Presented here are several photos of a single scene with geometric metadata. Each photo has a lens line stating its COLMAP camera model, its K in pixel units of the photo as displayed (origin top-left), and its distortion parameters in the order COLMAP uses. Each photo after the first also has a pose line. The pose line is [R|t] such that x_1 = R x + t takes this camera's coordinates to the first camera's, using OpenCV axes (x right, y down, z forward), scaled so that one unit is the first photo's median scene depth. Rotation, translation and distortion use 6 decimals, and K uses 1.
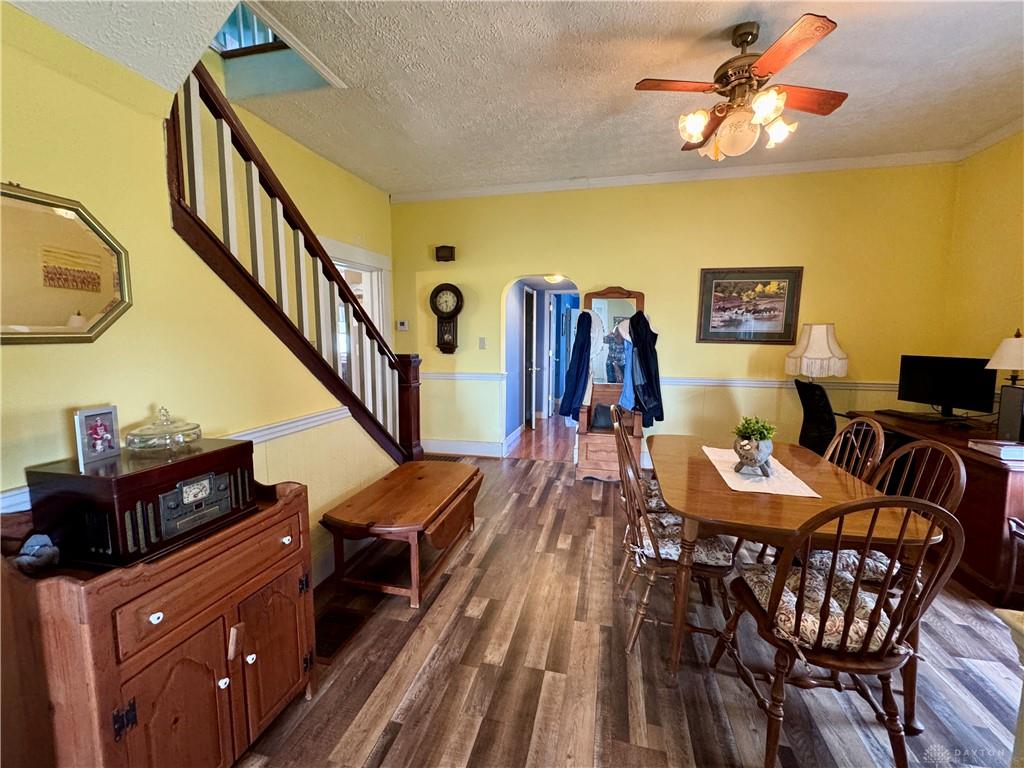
lens RADIAL K [[426.0, 0, 511.0], [0, 426.0, 383.0], [0, 0, 1]] dist [-0.002154, -0.000169]
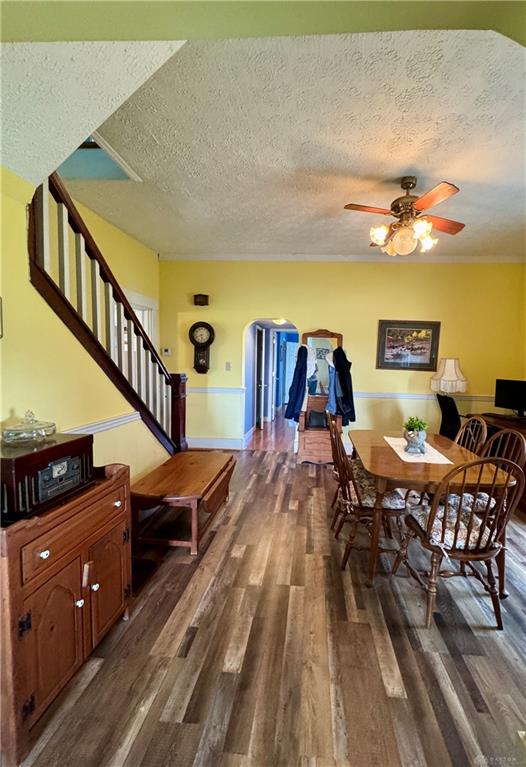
lens RADIAL K [[322.6, 0, 291.0], [0, 322.6, 386.3], [0, 0, 1]] dist [-0.001659, -0.000081]
pose [[0.985407, 0.009374, 0.169956, -0.097285], [-0.004274, 0.999530, -0.030348, 0.003772], [-0.170161, 0.029179, 0.984984, -0.120753]]
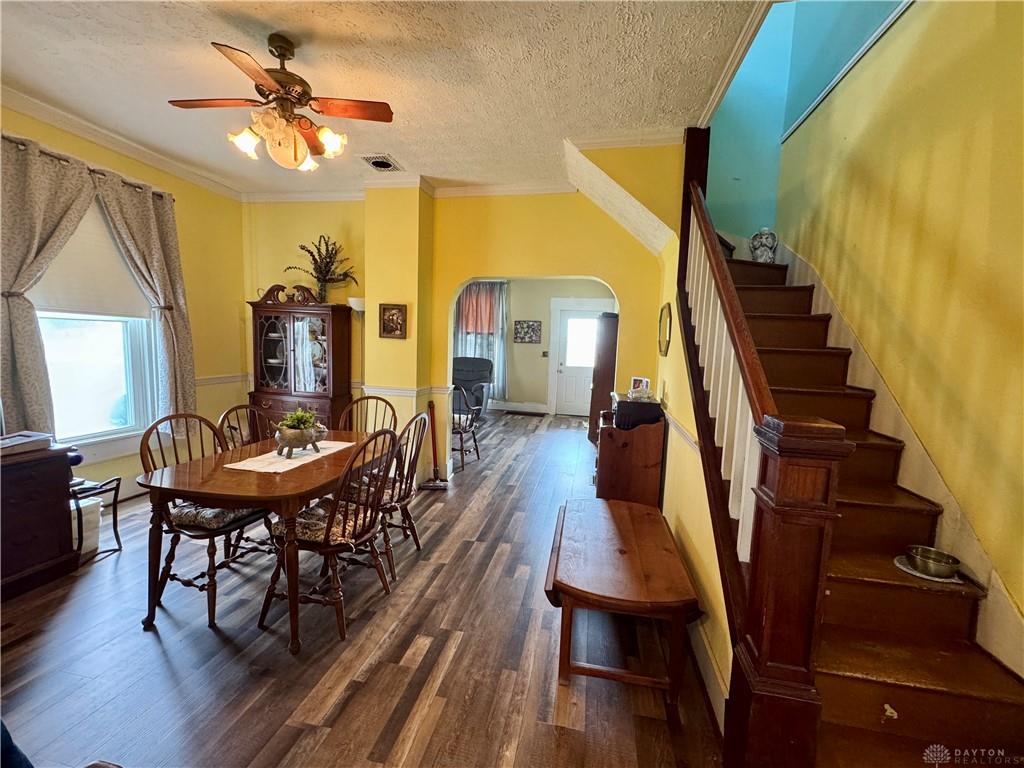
lens RADIAL K [[426.0, 0, 511.0], [0, 426.0, 383.0], [0, 0, 1]] dist [-0.002154, -0.000169]
pose [[-0.998513, -0.031569, -0.044447, 0.025923], [-0.039965, 0.978381, 0.202914, -0.258115], [0.037080, 0.204389, -0.978187, 2.125423]]
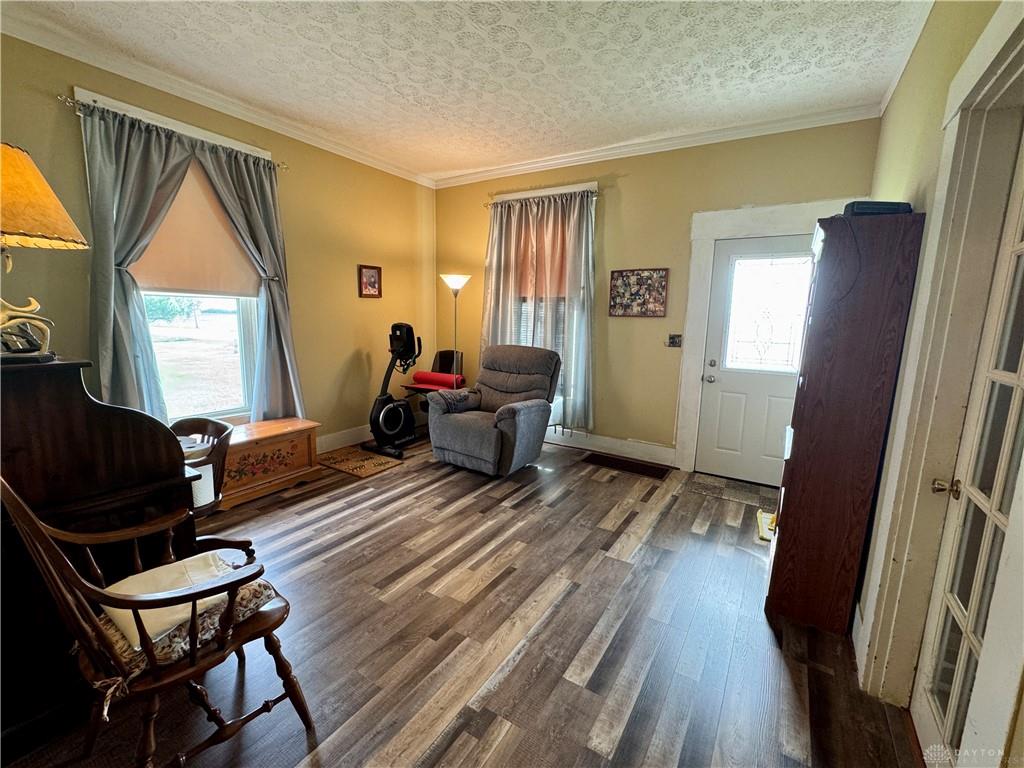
lens RADIAL K [[448.7, 0, 518.9], [0, 448.7, 384.2], [0, 0, 1]] dist [0.036938, 0.000122]
pose [[-0.949534, -0.066967, 0.306431, -0.002826], [0.013381, 0.967405, 0.252880, -0.244618], [-0.313377, 0.244218, -0.917688, 2.005474]]
